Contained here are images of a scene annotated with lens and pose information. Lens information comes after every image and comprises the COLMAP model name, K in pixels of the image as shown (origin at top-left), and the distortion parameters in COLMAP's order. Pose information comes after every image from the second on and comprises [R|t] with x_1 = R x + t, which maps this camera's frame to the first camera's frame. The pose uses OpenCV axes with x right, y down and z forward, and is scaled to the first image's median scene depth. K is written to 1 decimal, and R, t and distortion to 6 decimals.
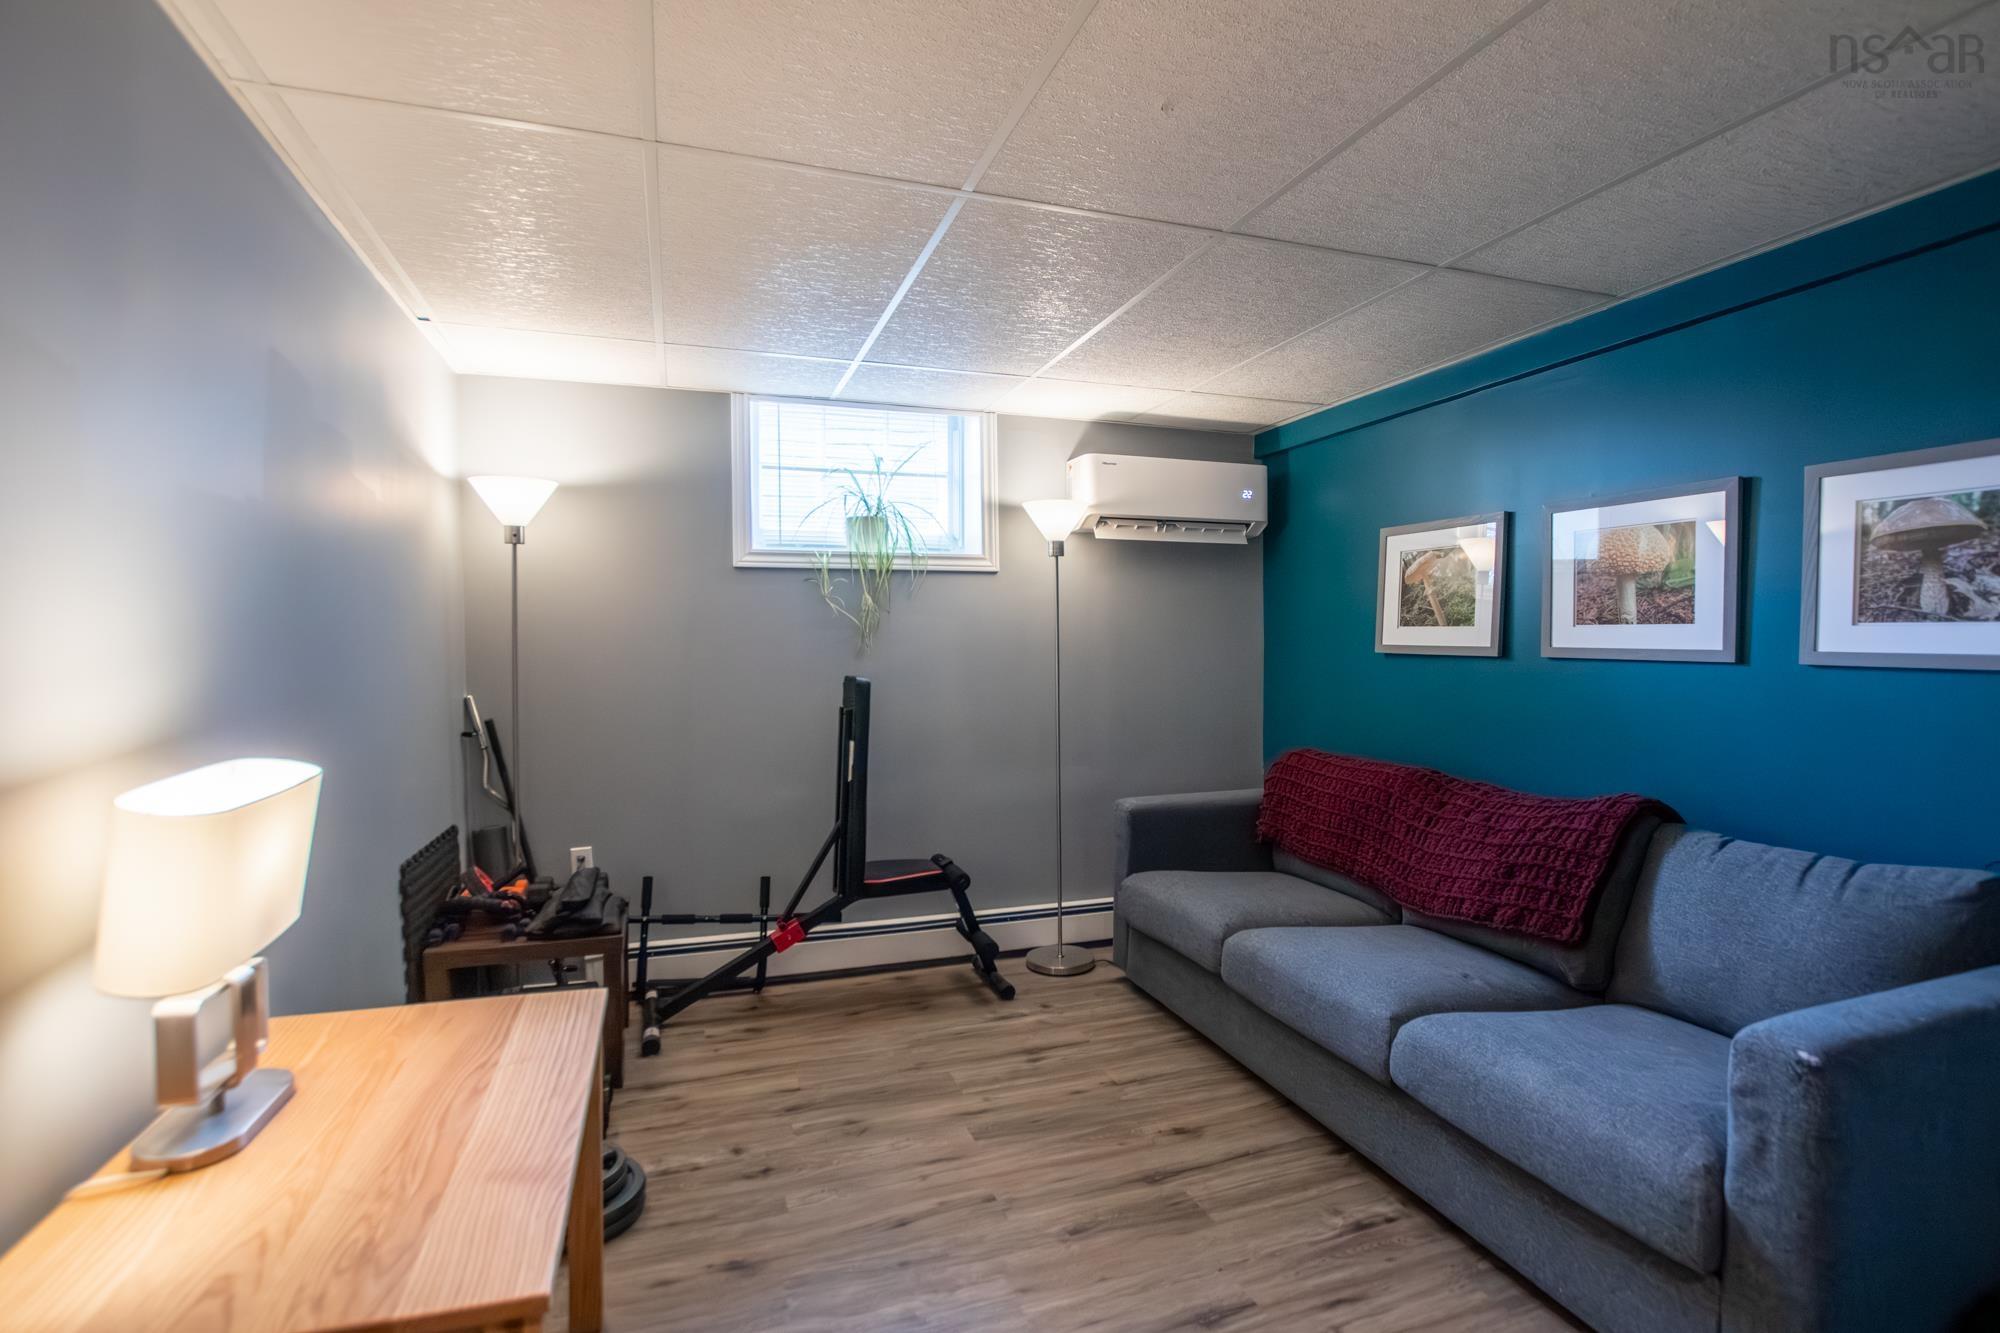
lens RADIAL K [[929.1, 0, 997.7], [0, 929.1, 662.8], [0, 0, 1]] dist [-0.028174, 0.001618]
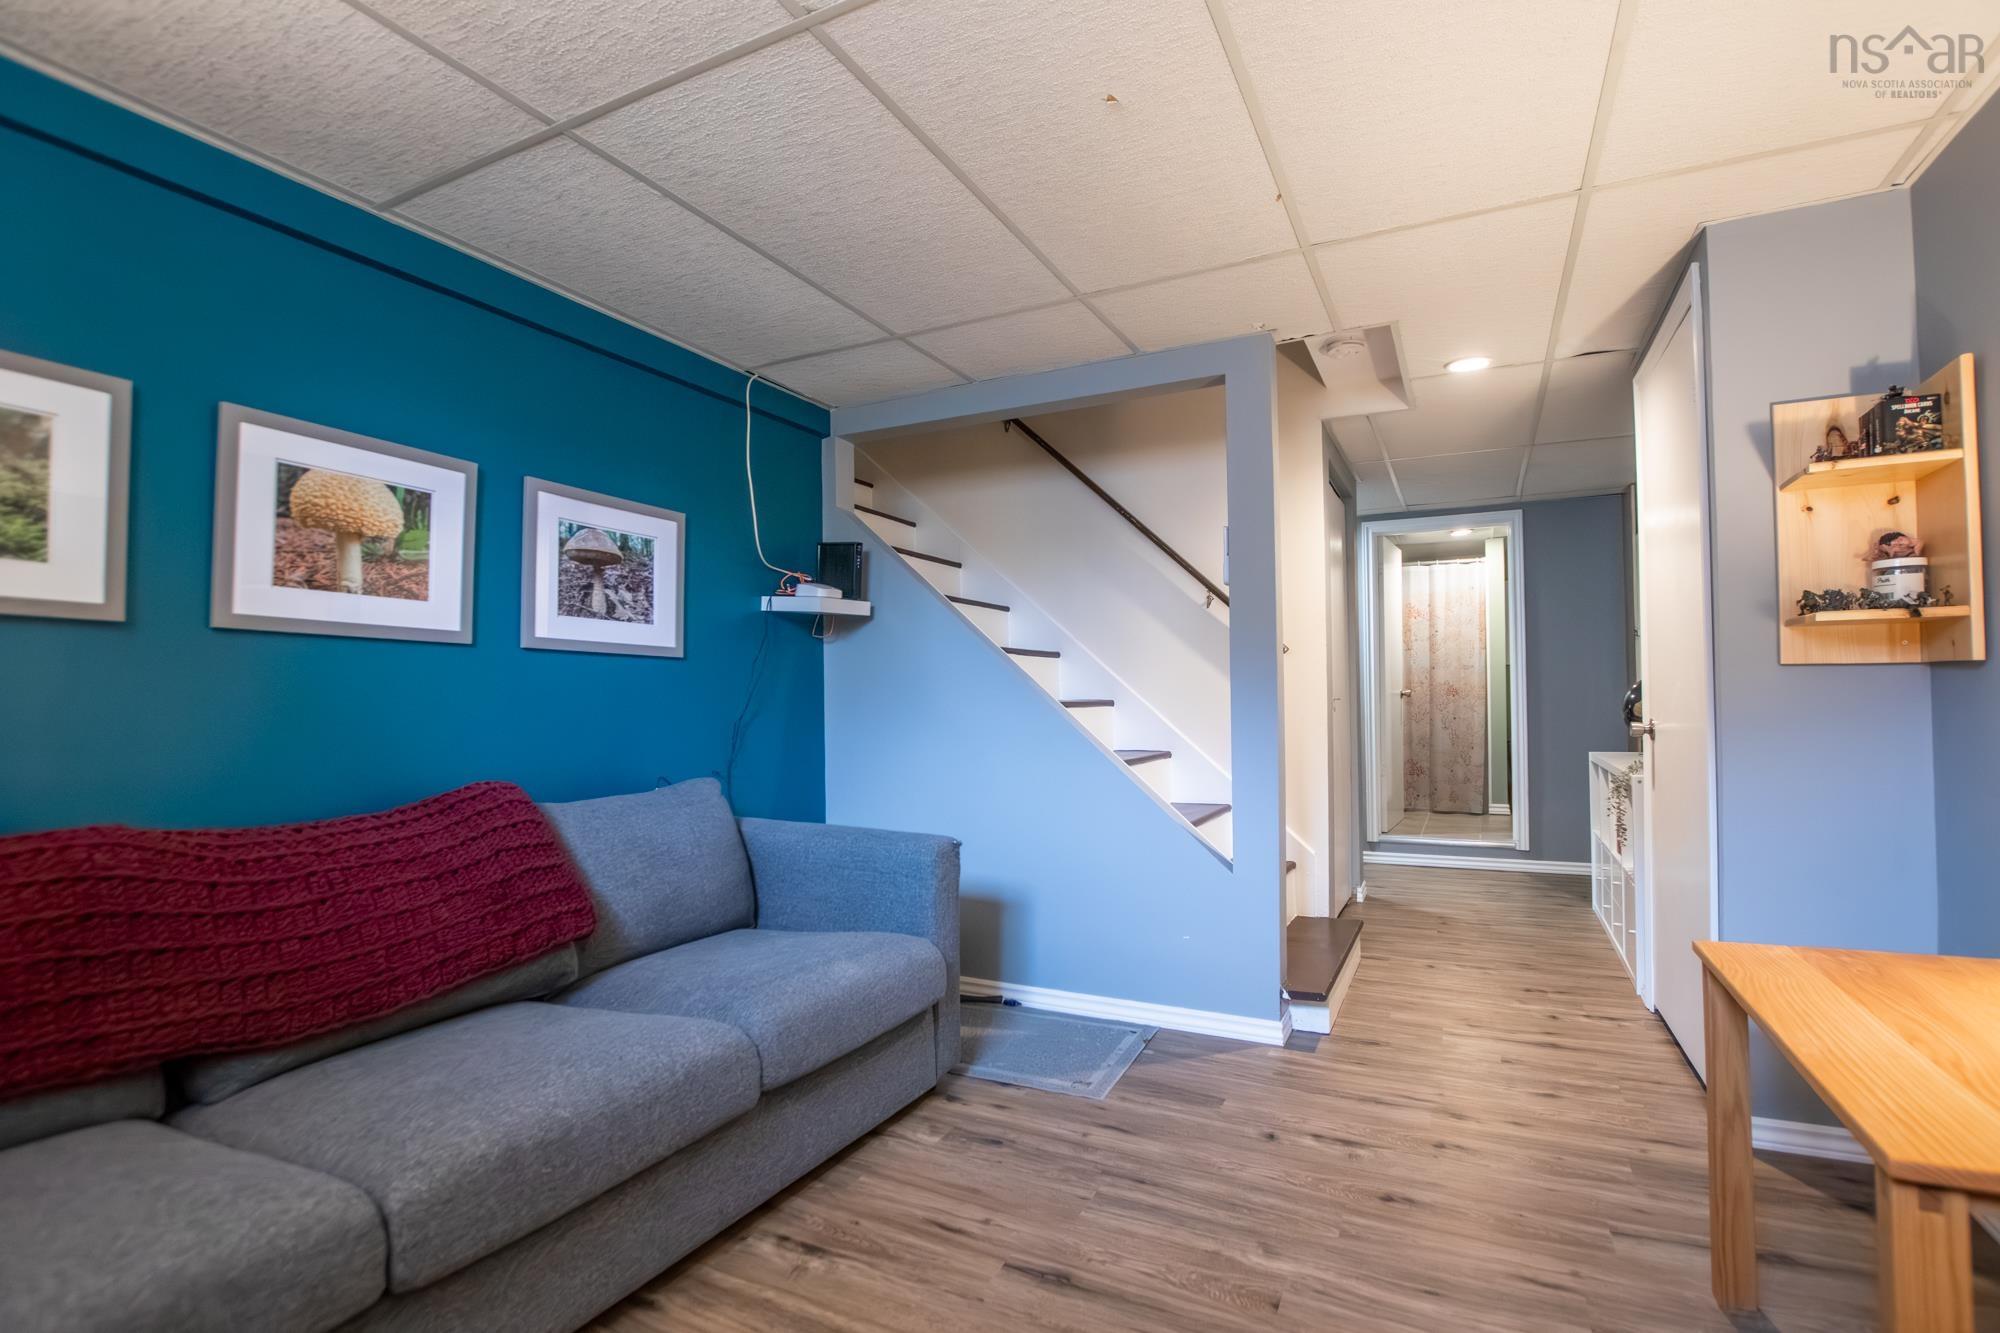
lens RADIAL K [[929.1, 0, 996.7], [0, 929.1, 671.9], [0, 0, 1]] dist [-0.028174, 0.001618]
pose [[-0.695121, 0.019616, 0.718626, -0.378035], [0.014709, 0.999806, -0.013063, 0.059062], [-0.718743, 0.001490, -0.695275, 1.448458]]
